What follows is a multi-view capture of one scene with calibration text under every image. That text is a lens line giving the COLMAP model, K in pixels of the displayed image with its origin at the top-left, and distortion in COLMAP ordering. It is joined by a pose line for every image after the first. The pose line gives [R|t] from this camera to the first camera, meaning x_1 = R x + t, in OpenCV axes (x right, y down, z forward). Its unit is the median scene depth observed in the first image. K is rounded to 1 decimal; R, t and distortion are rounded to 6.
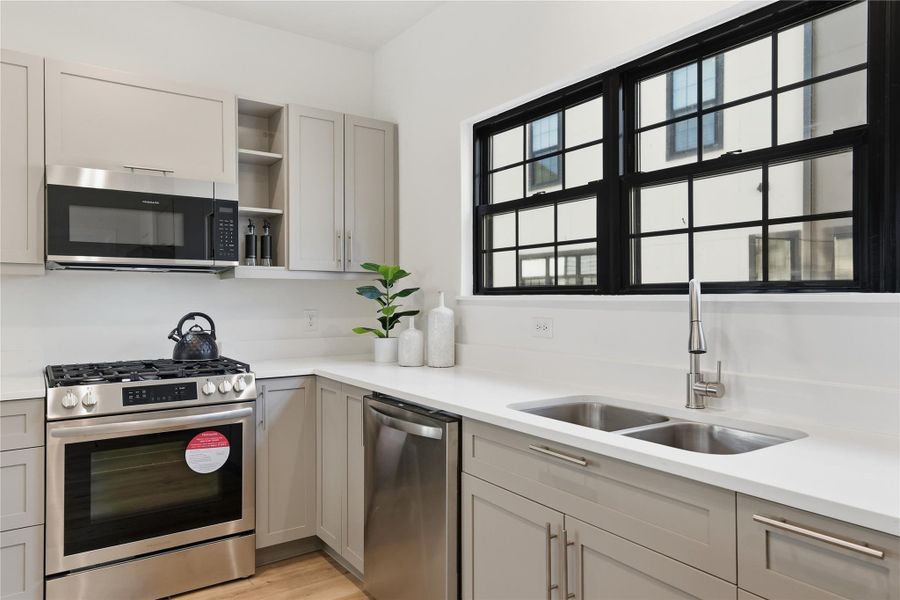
lens RADIAL K [[606.1, 0, 461.6], [0, 606.1, 295.8], [0, 0, 1]] dist [0.018420, 0.000787]
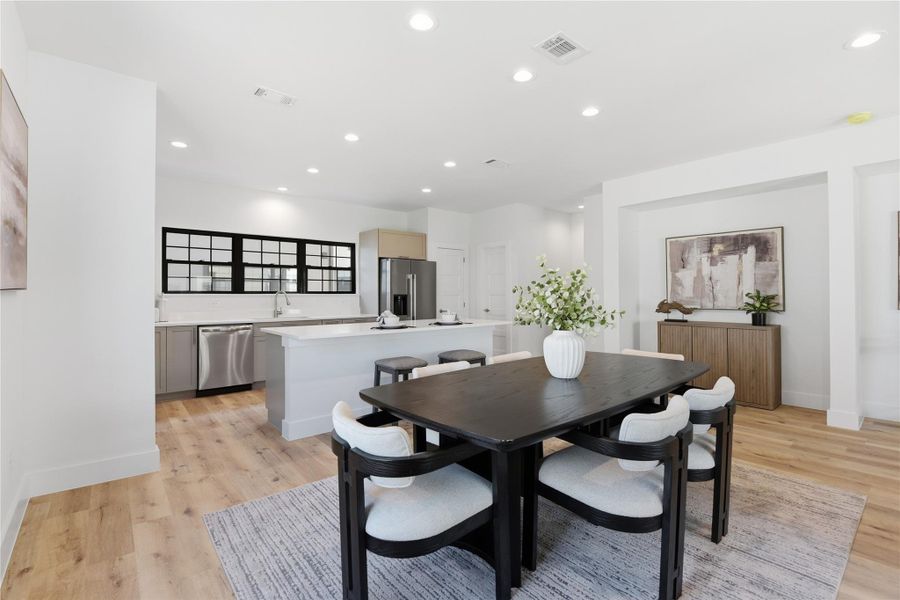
lens RADIAL K [[413.6, 0, 453.7], [0, 413.6, 290.6], [0, 0, 1]] dist [-0.013607, -0.000578]
pose [[-0.105758, 0.012724, 0.994310, -1.966732], [0.001782, 0.999919, -0.012606, 0.010215], [-0.994390, 0.000439, -0.105772, -0.034656]]
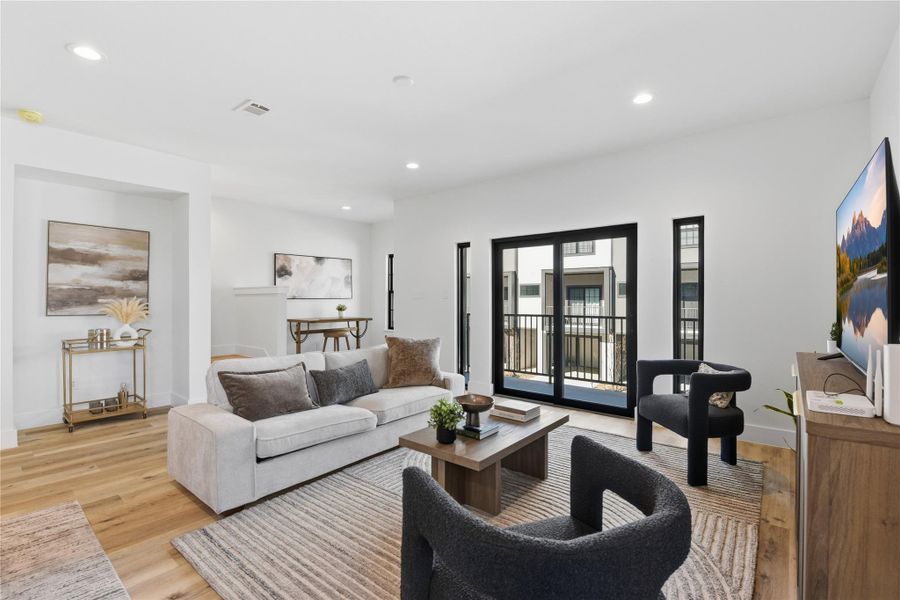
lens RADIAL K [[410.4, 0, 457.4], [0, 410.4, 301.0], [0, 0, 1]] dist [-0.000787, -0.011015]
pose [[-0.957487, 0.004484, -0.288443, -1.727361], [0.003090, 0.999981, 0.005287, 0.003747], [0.288461, 0.004171, -0.957483, 0.078494]]
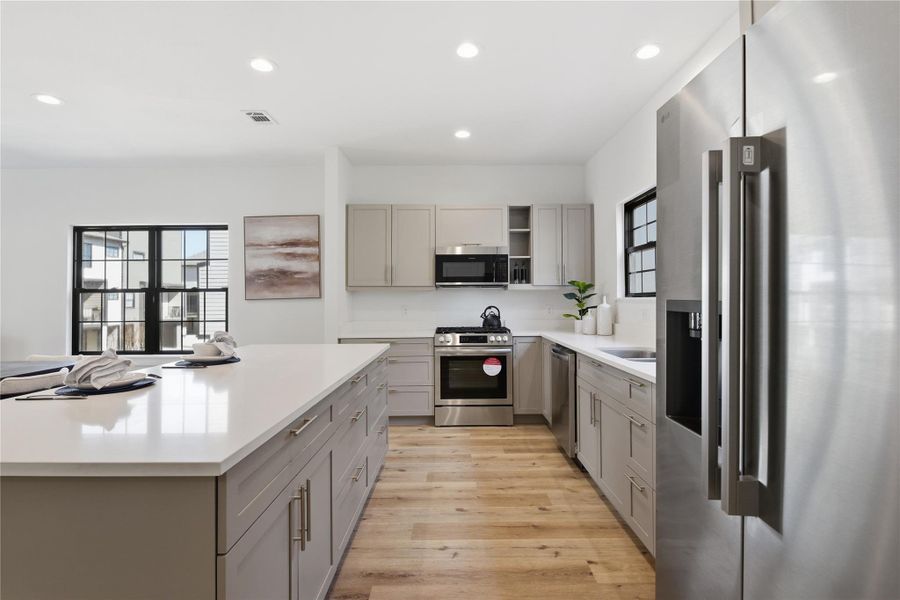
lens RADIAL K [[450.7, 0, 459.0], [0, 450.7, 293.8], [0, 0, 1]] dist [0.000925, -0.000870]
pose [[0.827494, -0.009216, -0.561399, 0.395344], [0.004621, 0.999943, -0.009604, -0.001068], [0.561455, 0.005353, 0.827490, -0.431915]]
